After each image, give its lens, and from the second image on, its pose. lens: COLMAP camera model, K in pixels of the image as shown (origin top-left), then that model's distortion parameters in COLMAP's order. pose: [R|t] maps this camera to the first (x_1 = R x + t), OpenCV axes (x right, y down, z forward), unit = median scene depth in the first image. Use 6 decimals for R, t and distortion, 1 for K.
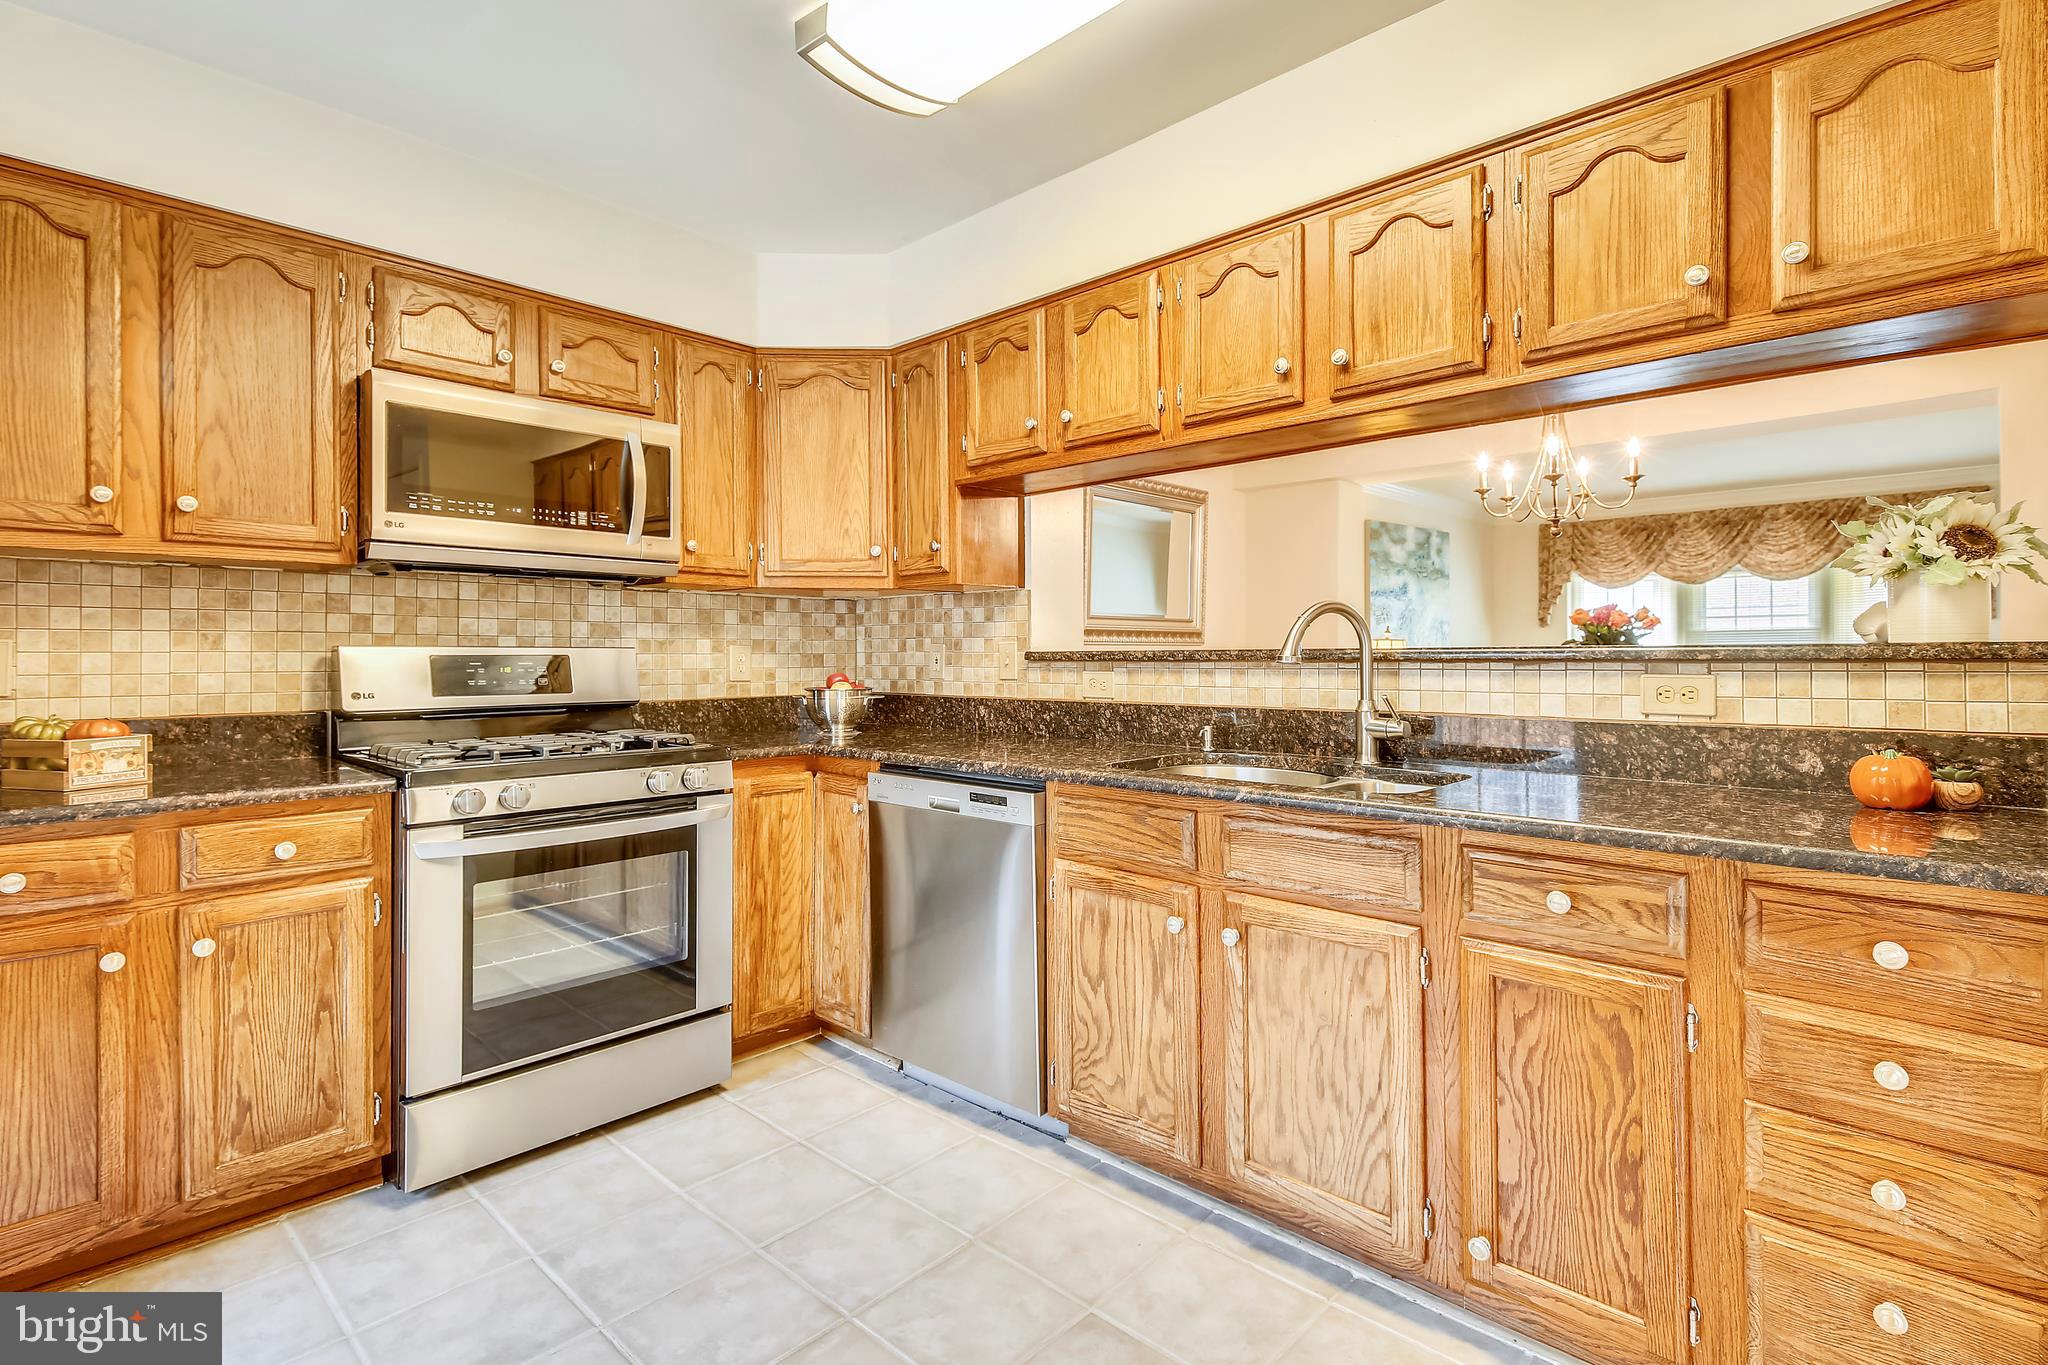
lens RADIAL K [[980.8, 0, 1029.3], [0, 980.8, 653.4], [0, 0, 1]] dist [0.042505, -0.024473]
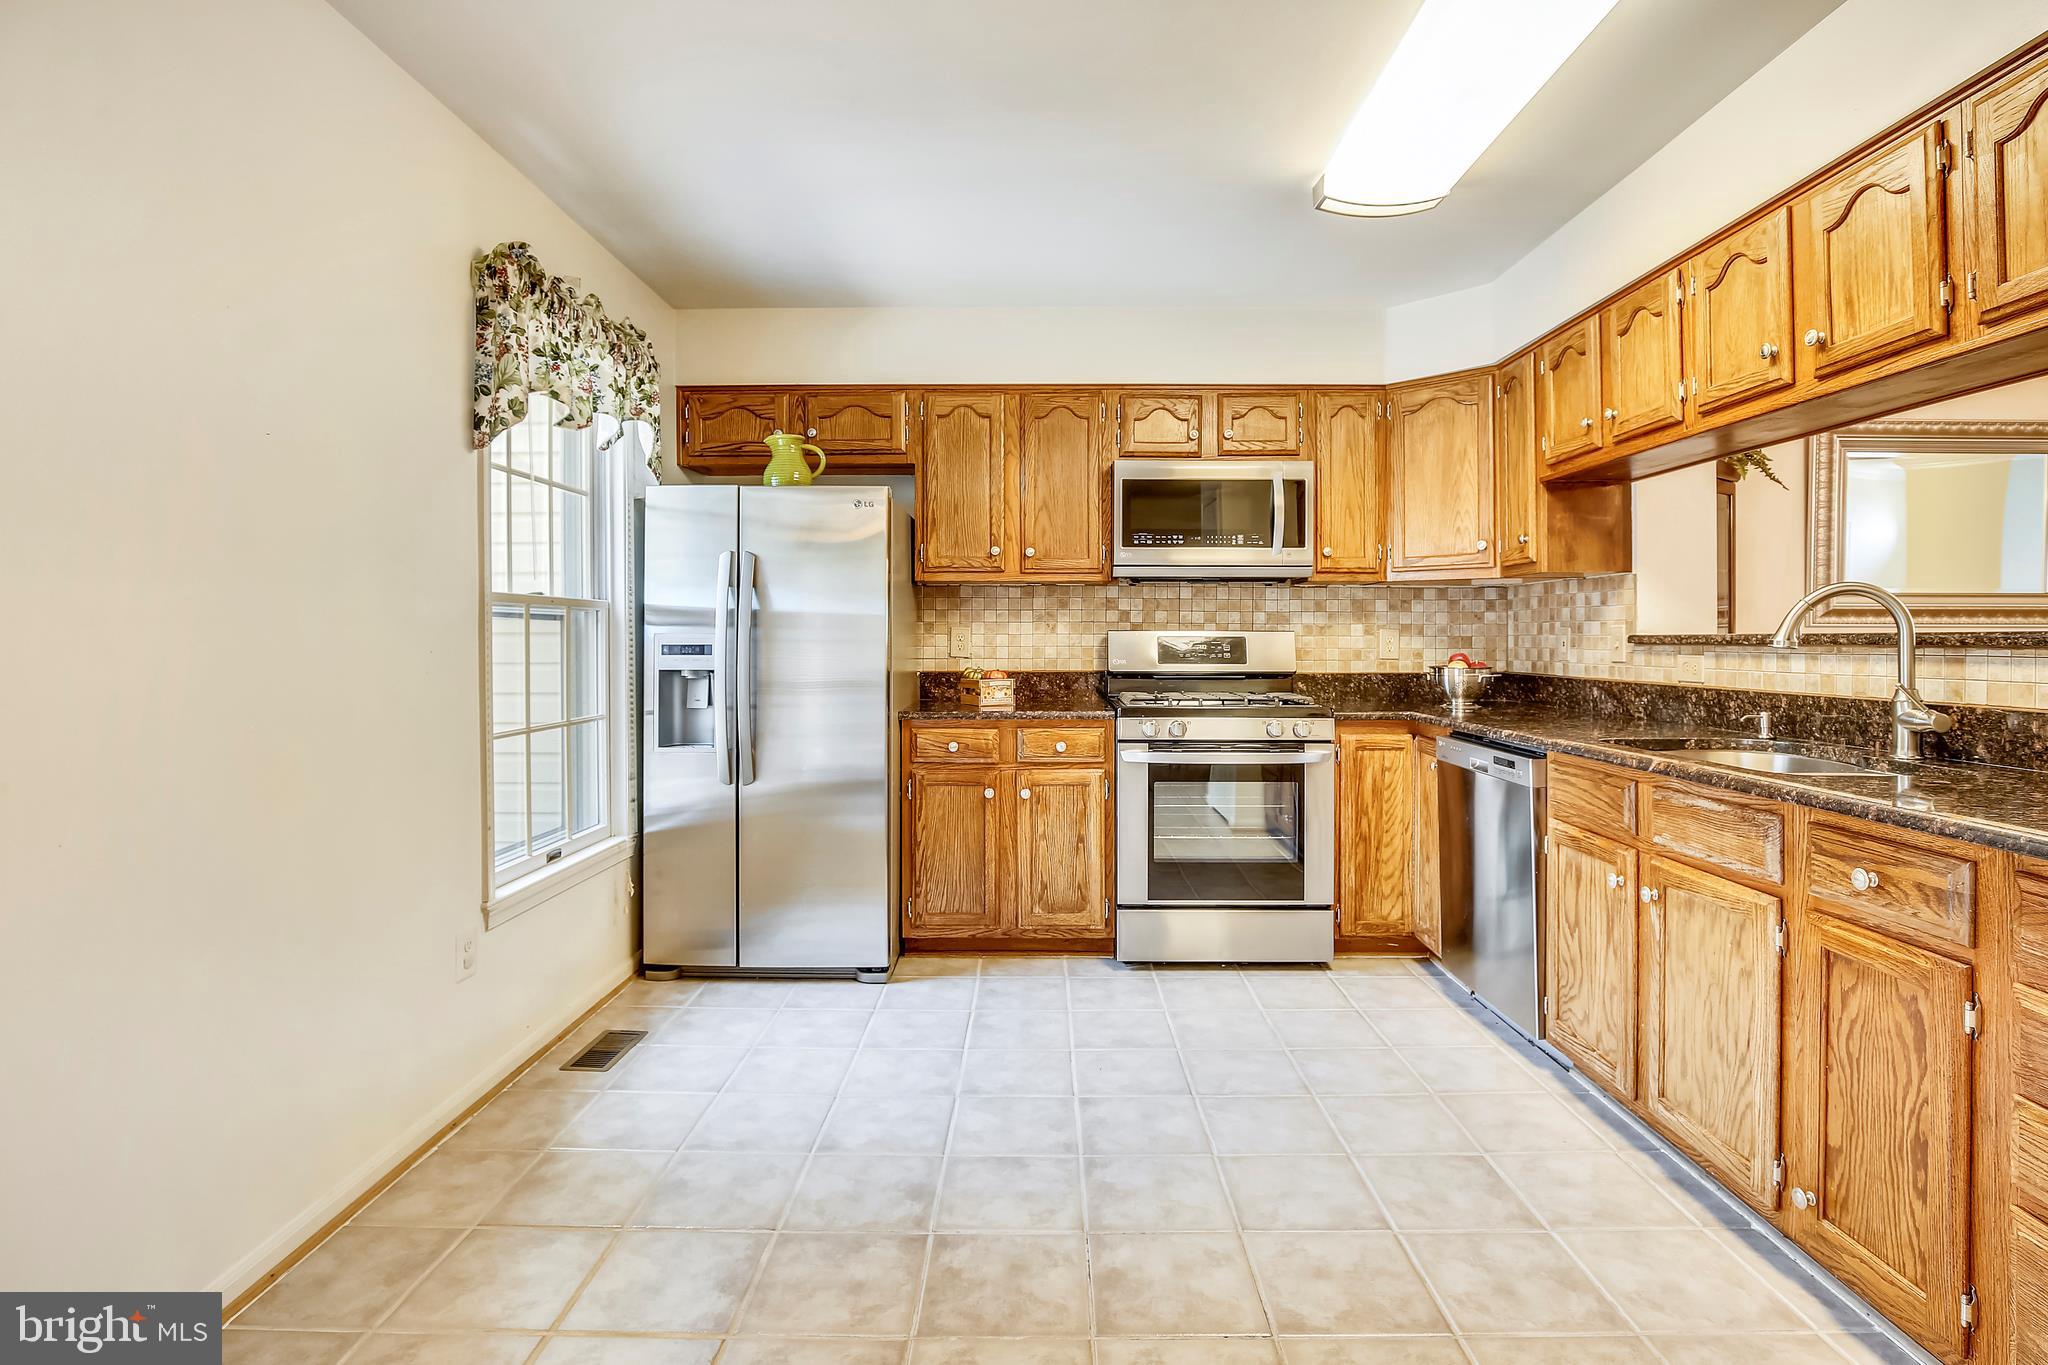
lens RADIAL K [[1015.1, 0, 1038.9], [0, 1015.1, 632.8], [0, 0, 1]] dist [-0.030131, 0.006255]
pose [[0.682660, 0.000752, -0.730735, 0.461656], [-0.002415, 0.999996, -0.001228, -0.001732], [0.730732, 0.002603, 0.682660, -0.218710]]
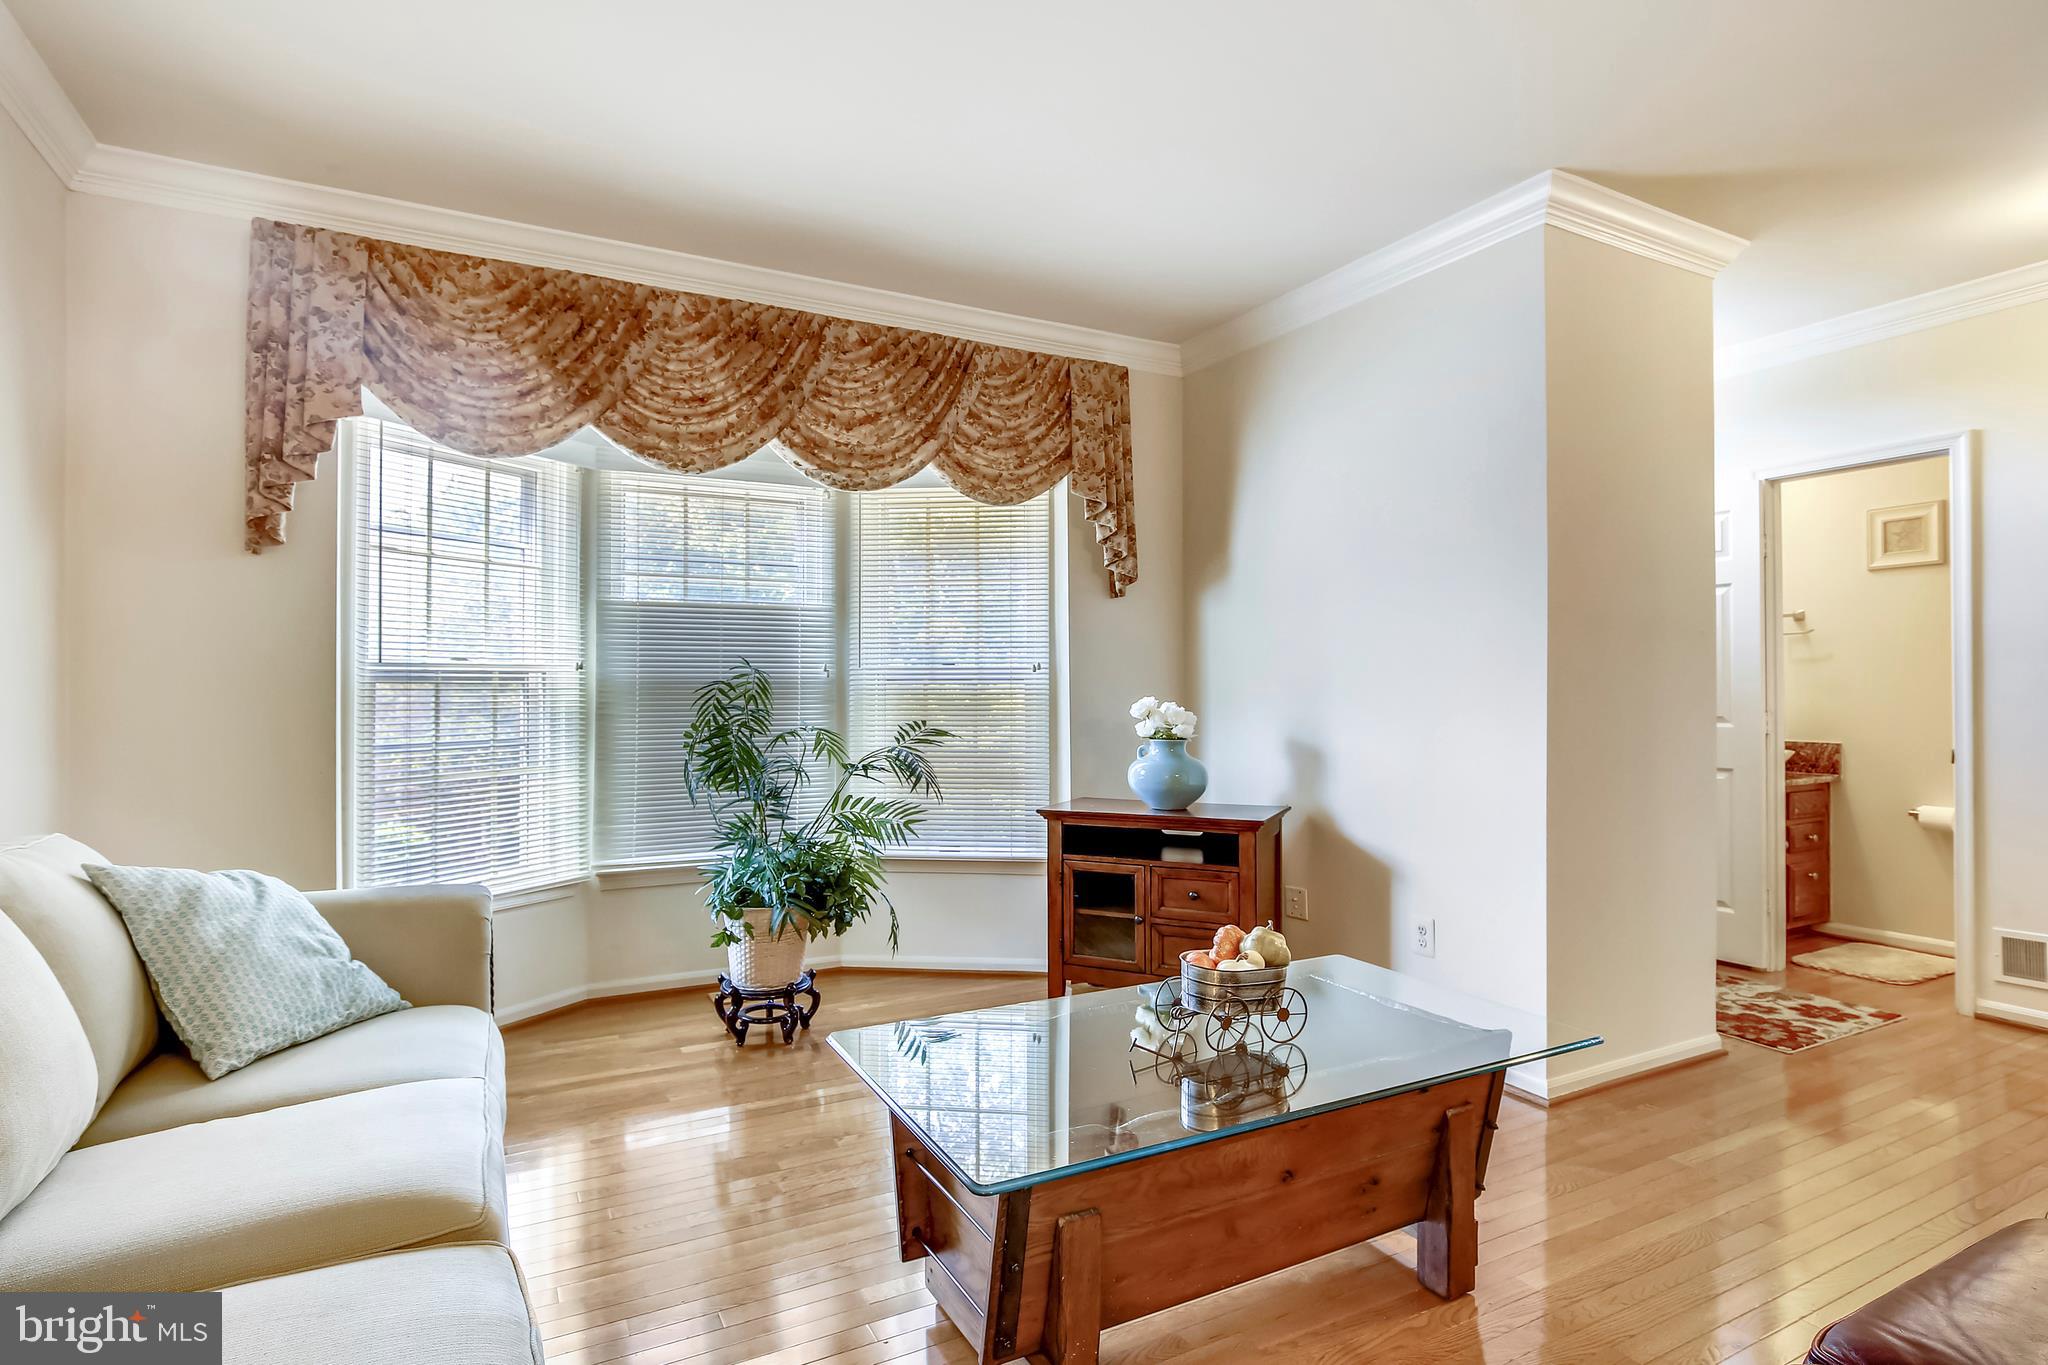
lens RADIAL K [[1037.7, 0, 1024.0], [0, 1037.7, 682.5], [0, 0, 1]] dist [0.013159, -0.018113]
pose [[0.309468, 0.021681, 0.950663, 1.099742], [-0.003937, 0.999761, -0.021519, 0.085999], [-0.950902, 0.002916, 0.309479, 2.599396]]
